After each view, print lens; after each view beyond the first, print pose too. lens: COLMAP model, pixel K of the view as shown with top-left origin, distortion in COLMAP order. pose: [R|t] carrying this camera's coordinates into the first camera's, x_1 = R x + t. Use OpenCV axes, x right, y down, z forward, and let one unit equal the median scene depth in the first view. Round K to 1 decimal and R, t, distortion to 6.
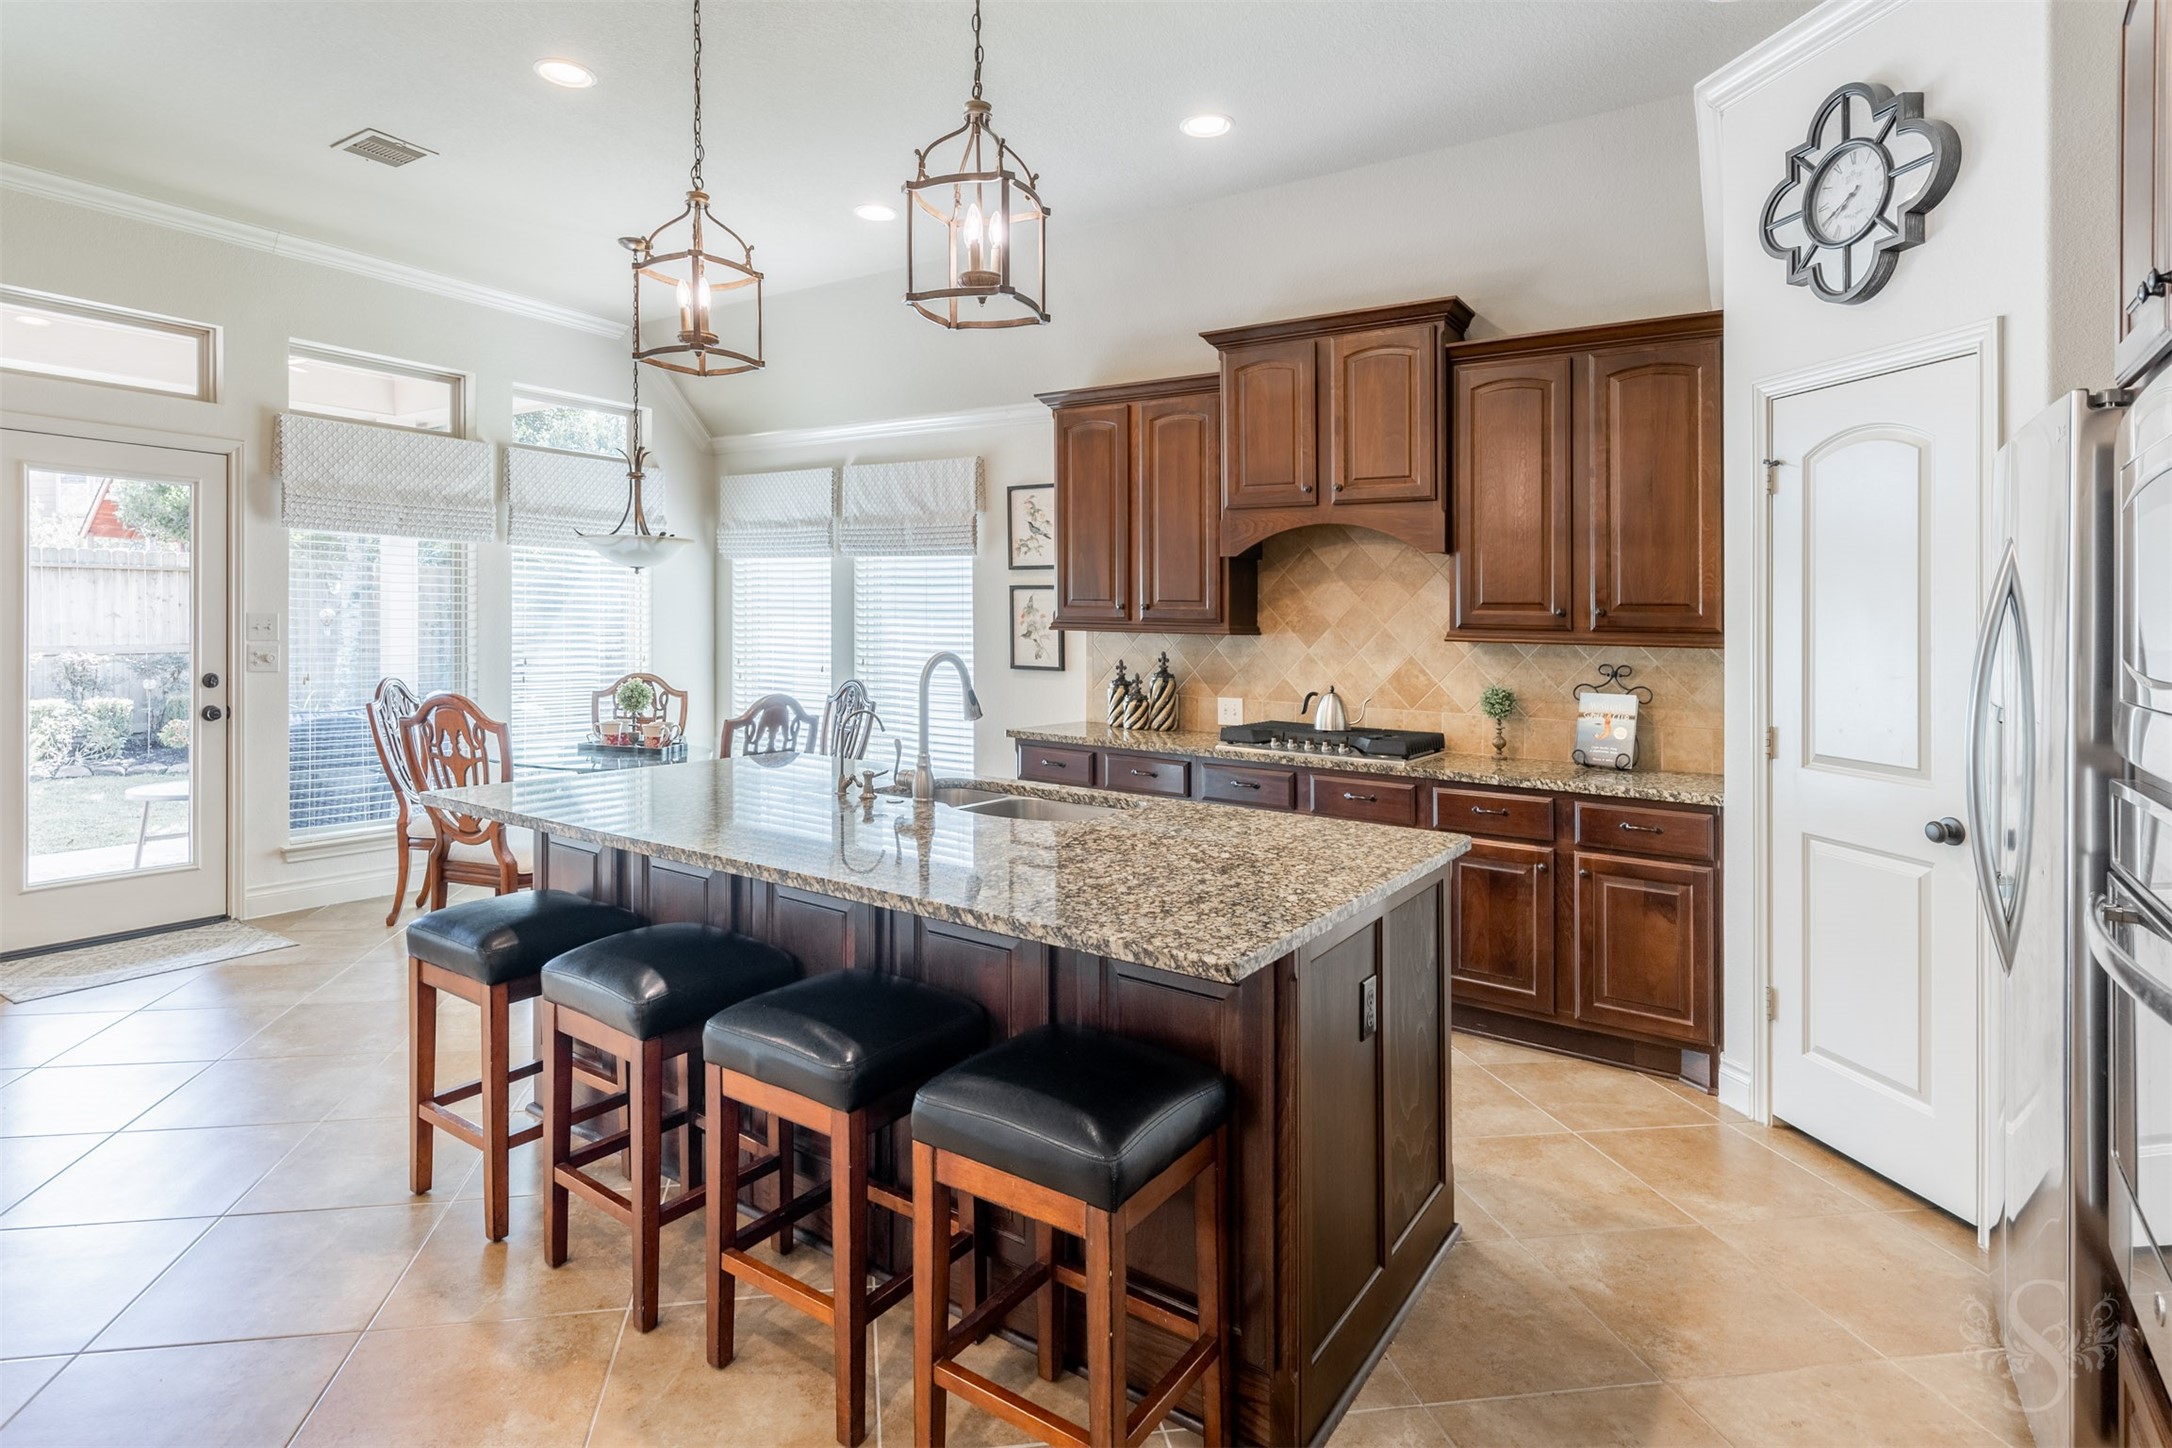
lens RADIAL K [[1142.3, 0, 940.5], [0, 1142.3, 596.9], [0, 0, 1]] dist [0.017028, -0.002087]
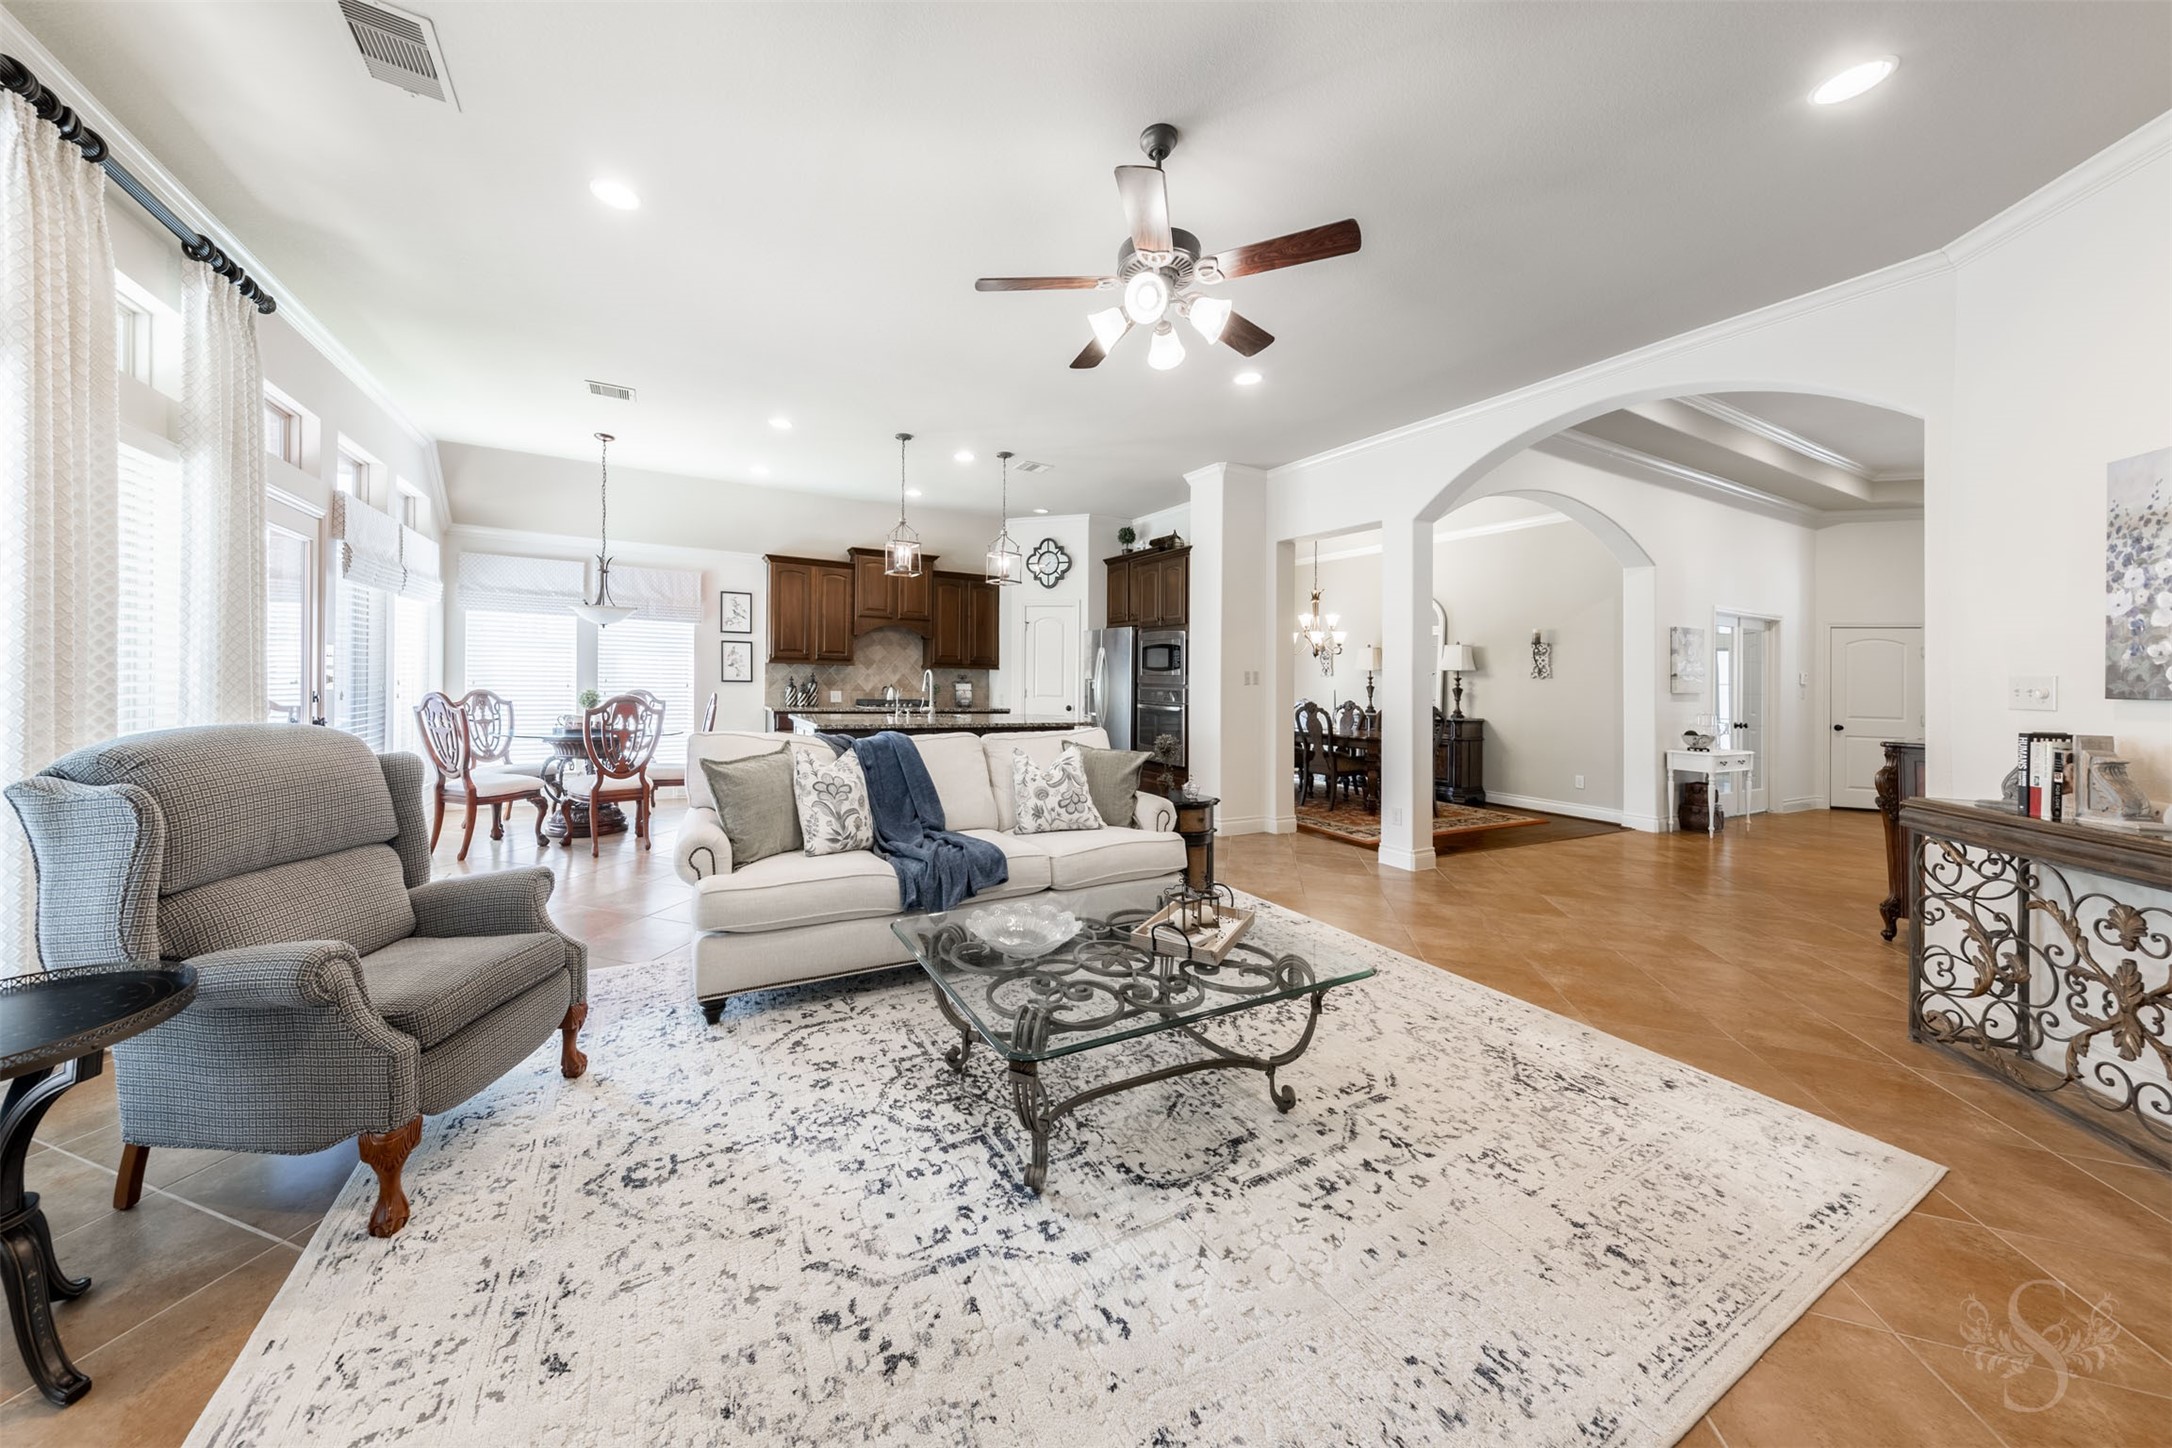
lens RADIAL K [[761.2, 0, 1077.3], [0, 761.2, 677.5], [0, 0, 1]] dist [0.000051, 0.000118]
pose [[0.394181, -0.009547, 0.918983, -1.086266], [-0.033001, 0.999154, 0.024535, 0.002674], [-0.918440, -0.039999, 0.393533, -0.117837]]
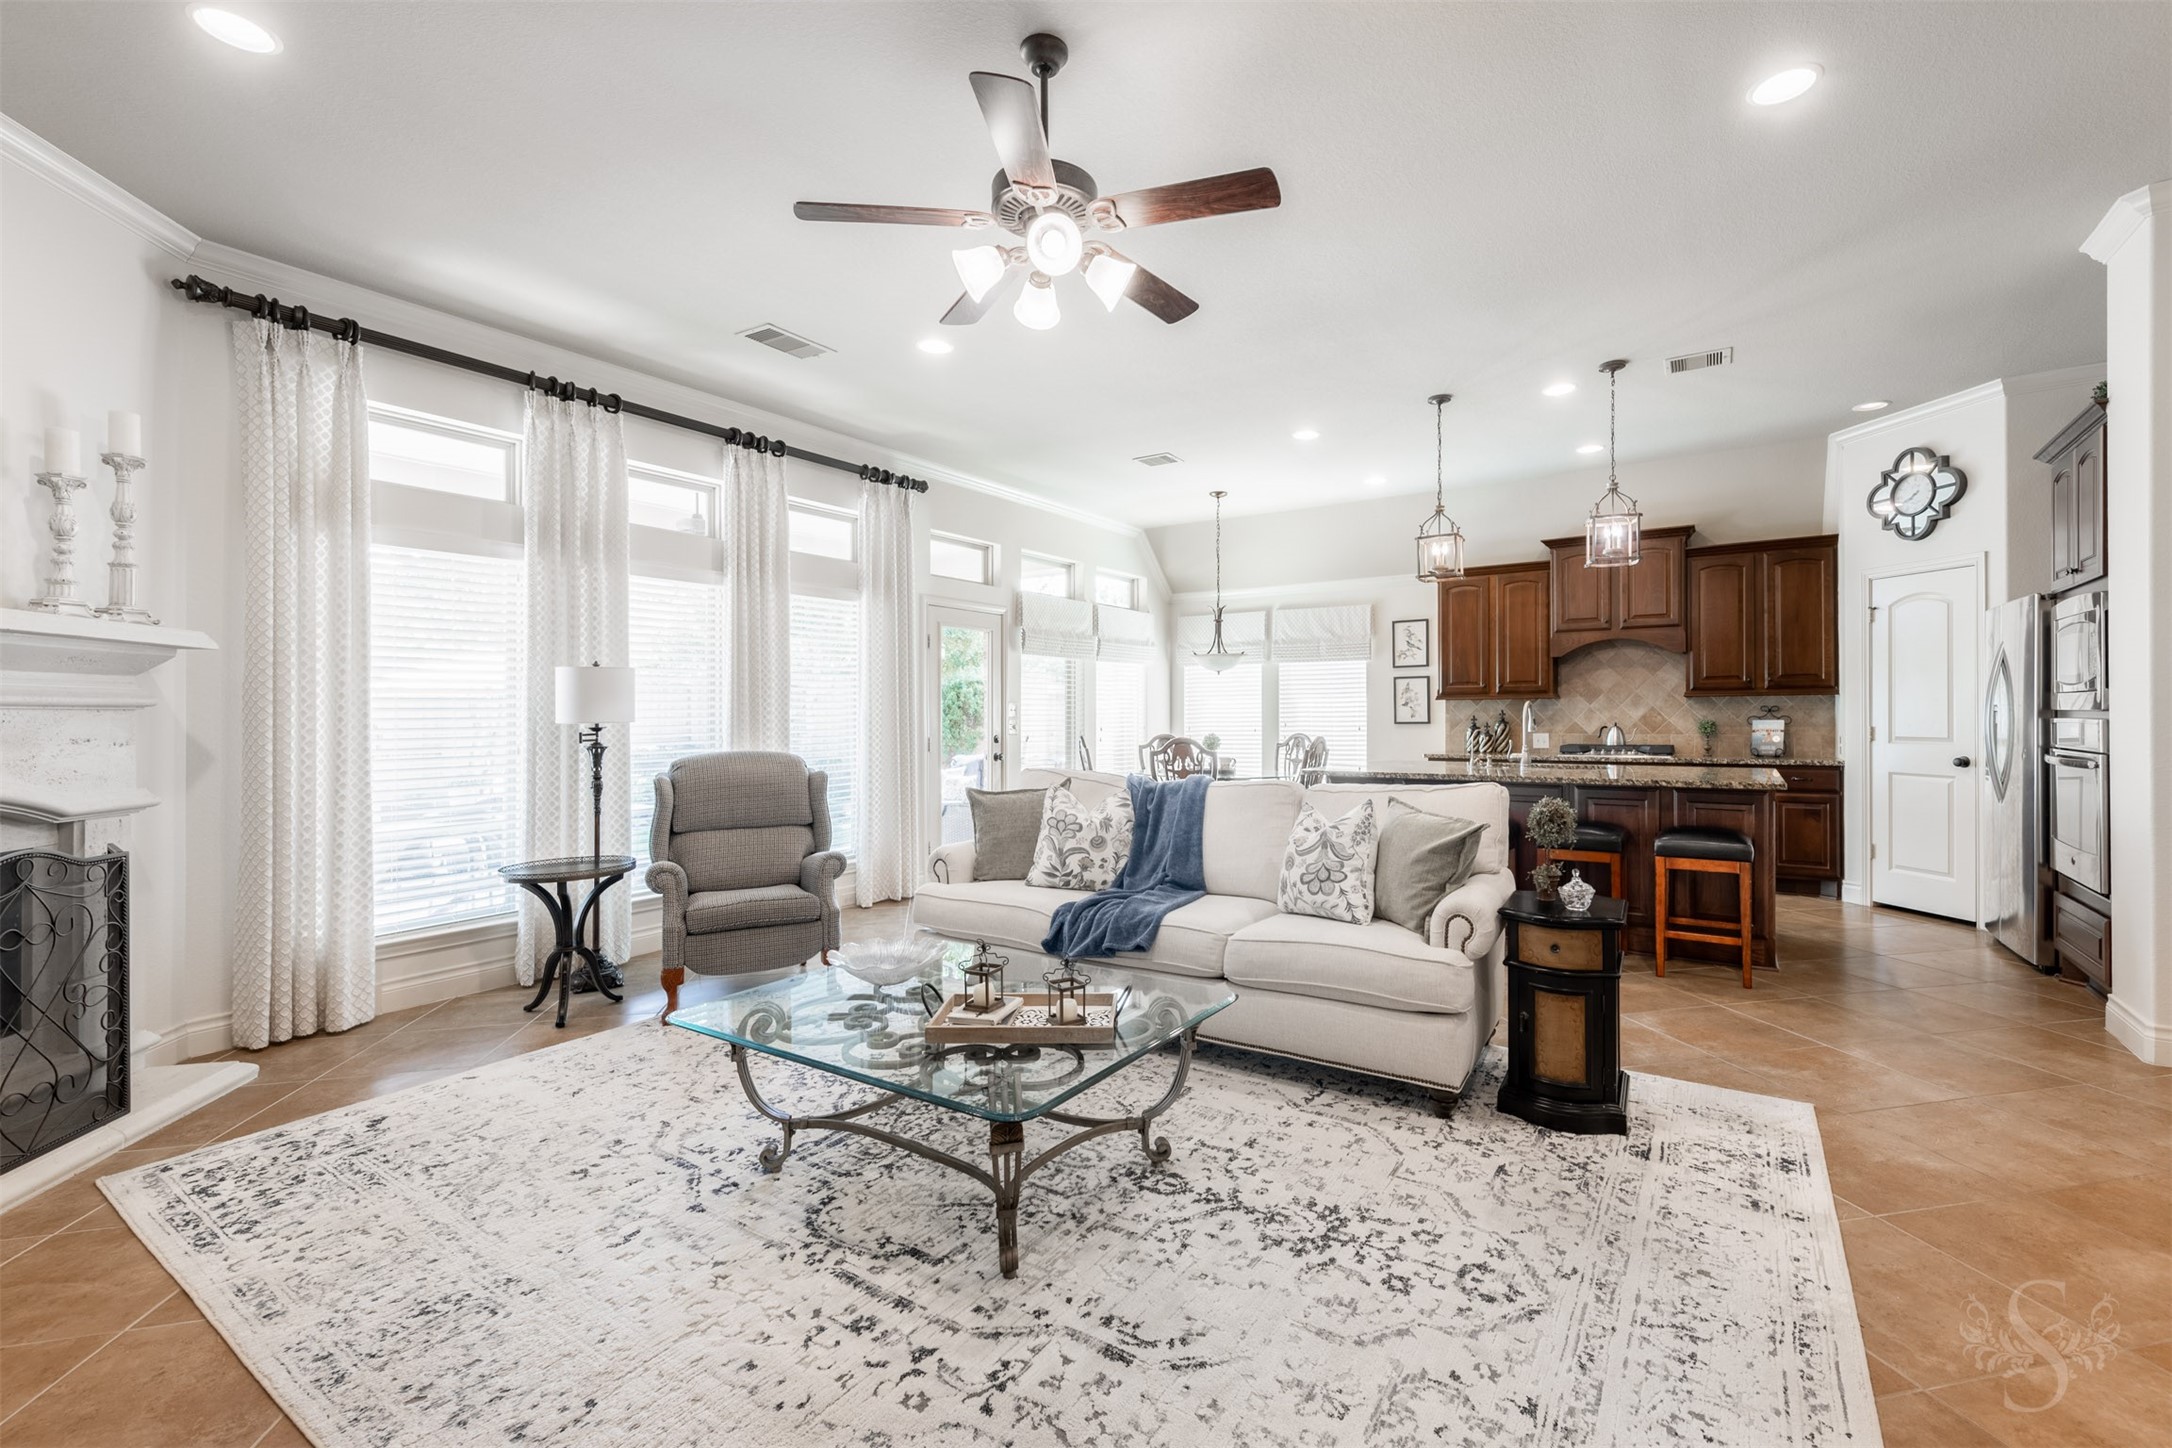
lens RADIAL K [[928.9, 0, 1066.2], [0, 928.9, 710.4], [0, 0, 1]] dist [0.008691, 0.000310]
pose [[0.998555, -0.028263, 0.045697, -0.603561], [0.027618, 0.999511, 0.014693, 0.008380], [-0.046090, -0.013409, 0.998847, -0.482973]]
